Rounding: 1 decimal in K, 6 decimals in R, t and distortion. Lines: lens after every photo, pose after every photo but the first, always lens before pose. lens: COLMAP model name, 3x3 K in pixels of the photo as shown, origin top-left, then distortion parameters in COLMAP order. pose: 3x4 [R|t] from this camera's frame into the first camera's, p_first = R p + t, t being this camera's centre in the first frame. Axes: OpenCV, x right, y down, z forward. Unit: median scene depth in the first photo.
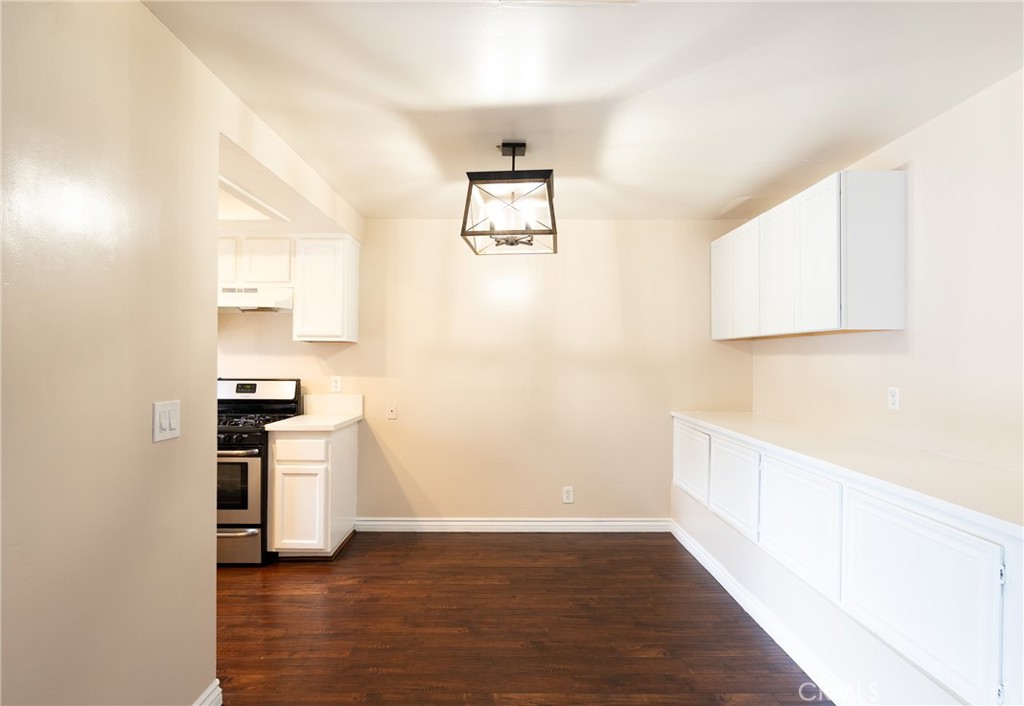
lens RADIAL K [[528.7, 0, 519.0], [0, 528.7, 356.5], [0, 0, 1]] dist [-0.000090, 0.000066]
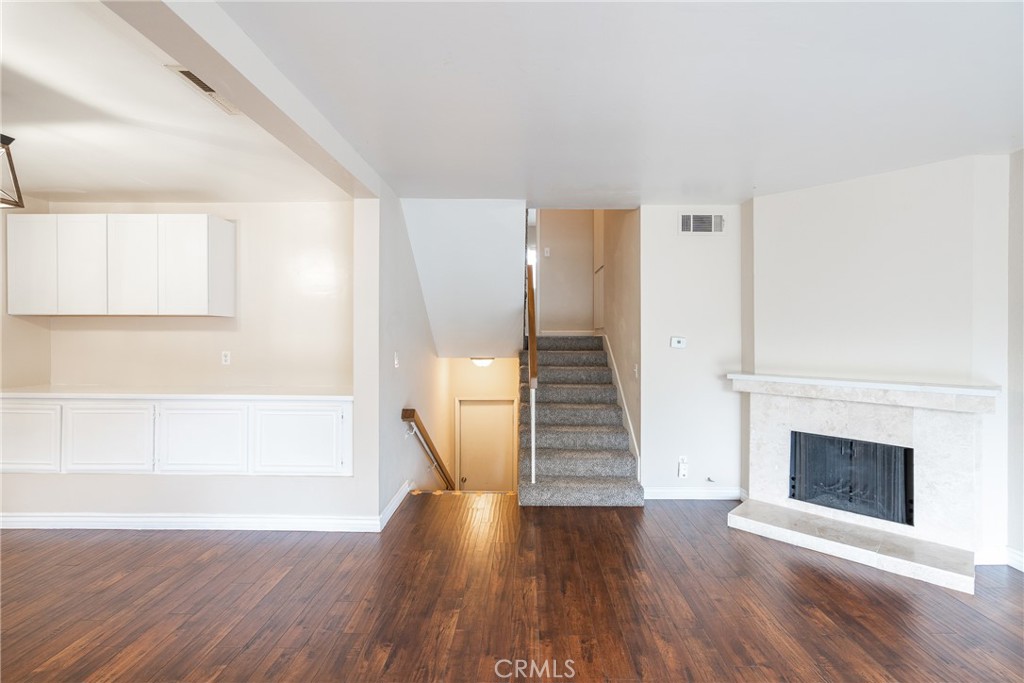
lens RADIAL K [[459.0, 0, 513.4], [0, 459.0, 335.8], [0, 0, 1]] dist [-0.000339, 0.000205]
pose [[0.028883, -0.006148, 0.999564, -0.696845], [-0.003639, 0.999974, 0.006255, -0.002333], [-0.999576, -0.003818, 0.028860, 0.057119]]
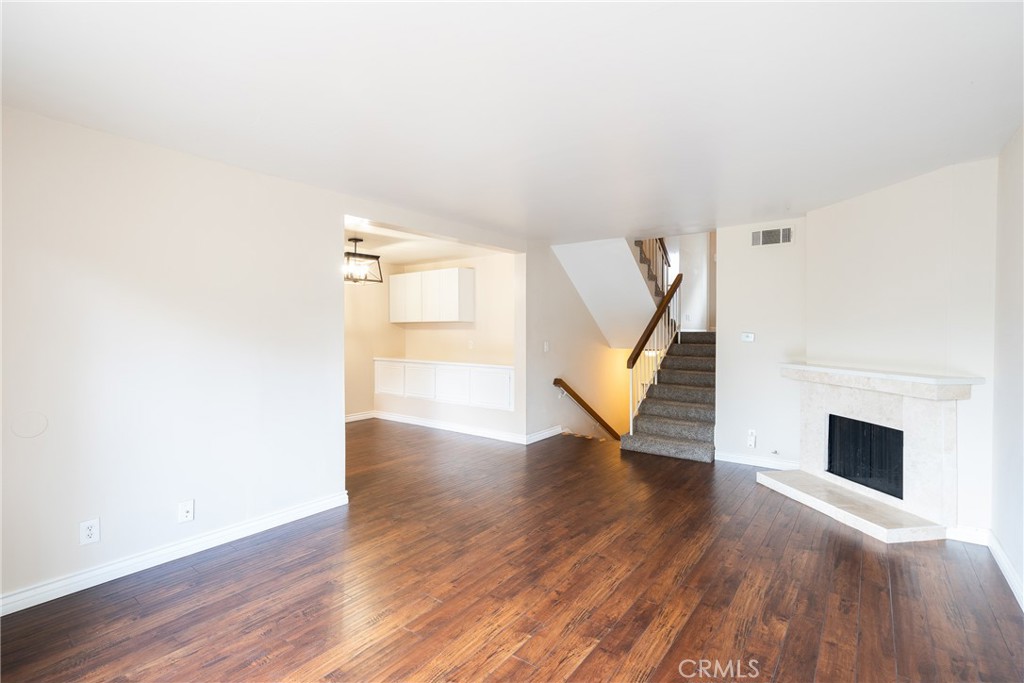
lens RADIAL K [[459.0, 0, 513.4], [0, 459.0, 335.8], [0, 0, 1]] dist [-0.000339, 0.000205]
pose [[0.613528, -0.014572, 0.789538, -1.183567], [0.003475, 0.999870, 0.015754, -0.009340], [-0.789665, -0.006922, 0.613499, -0.782726]]
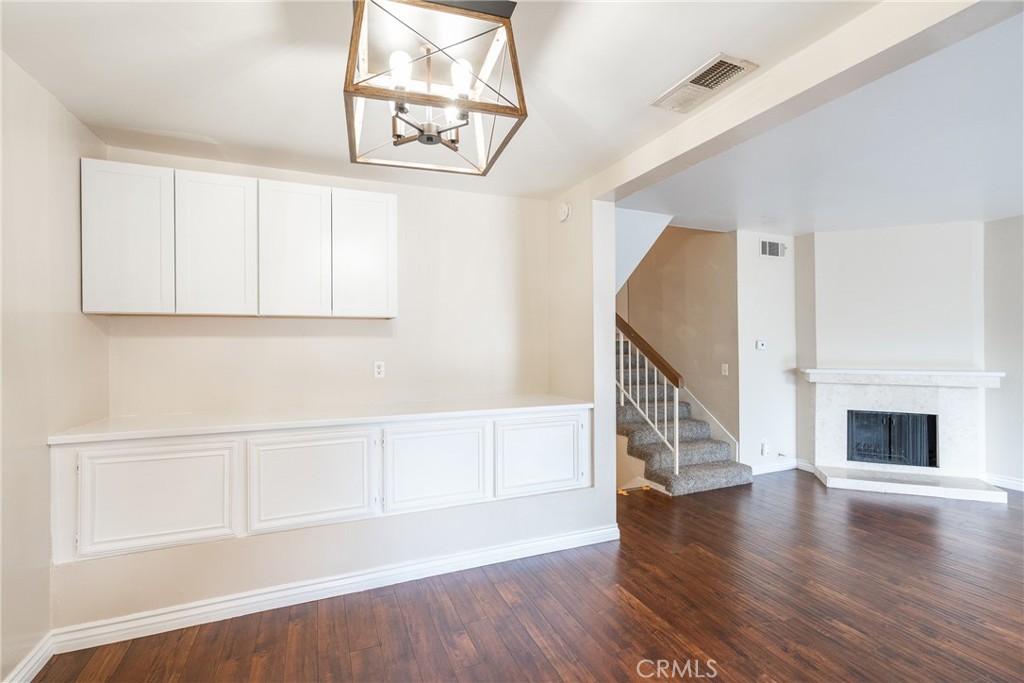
lens RADIAL K [[456.0, 0, 512.0], [0, 456.0, 341.5], [0, 0, 1]] dist [-0.000910, -0.000119]
pose [[-0.372512, -0.002041, 0.928025, -0.508320], [0.002525, 0.999992, 0.003213, 0.003605], [-0.928024, 0.003540, -0.372504, 1.110205]]
